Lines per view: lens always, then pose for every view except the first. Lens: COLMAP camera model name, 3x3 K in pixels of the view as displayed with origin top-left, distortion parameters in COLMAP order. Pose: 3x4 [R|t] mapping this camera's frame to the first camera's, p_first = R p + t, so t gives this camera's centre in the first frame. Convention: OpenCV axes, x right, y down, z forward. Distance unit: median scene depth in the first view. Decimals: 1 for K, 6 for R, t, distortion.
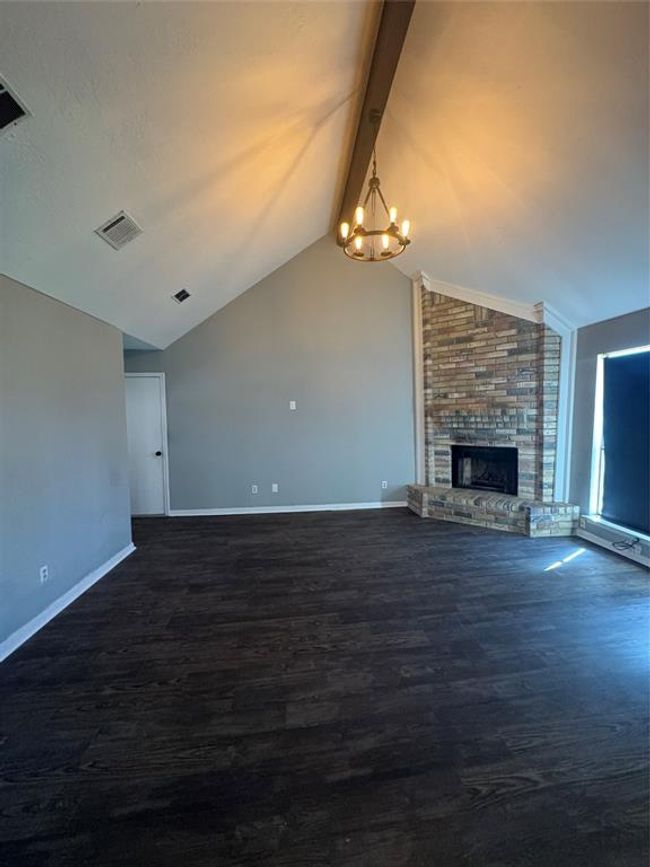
lens RADIAL K [[348.2, 0, 325.0], [0, 348.2, 433.5], [0, 0, 1]] dist [-0.002494, 0.000049]
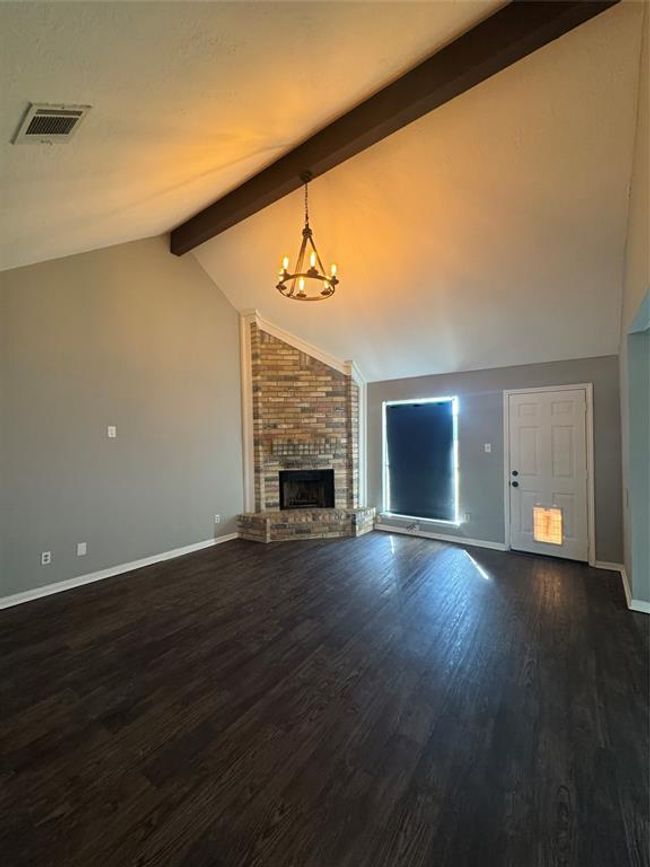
lens RADIAL K [[348.2, 0, 325.0], [0, 348.2, 433.5], [0, 0, 1]] dist [-0.002494, 0.000049]
pose [[0.654313, 0.020129, 0.755956, -0.422576], [0.049858, 0.996322, -0.069683, -0.001232], [-0.754579, 0.083285, 0.650903, 0.188756]]
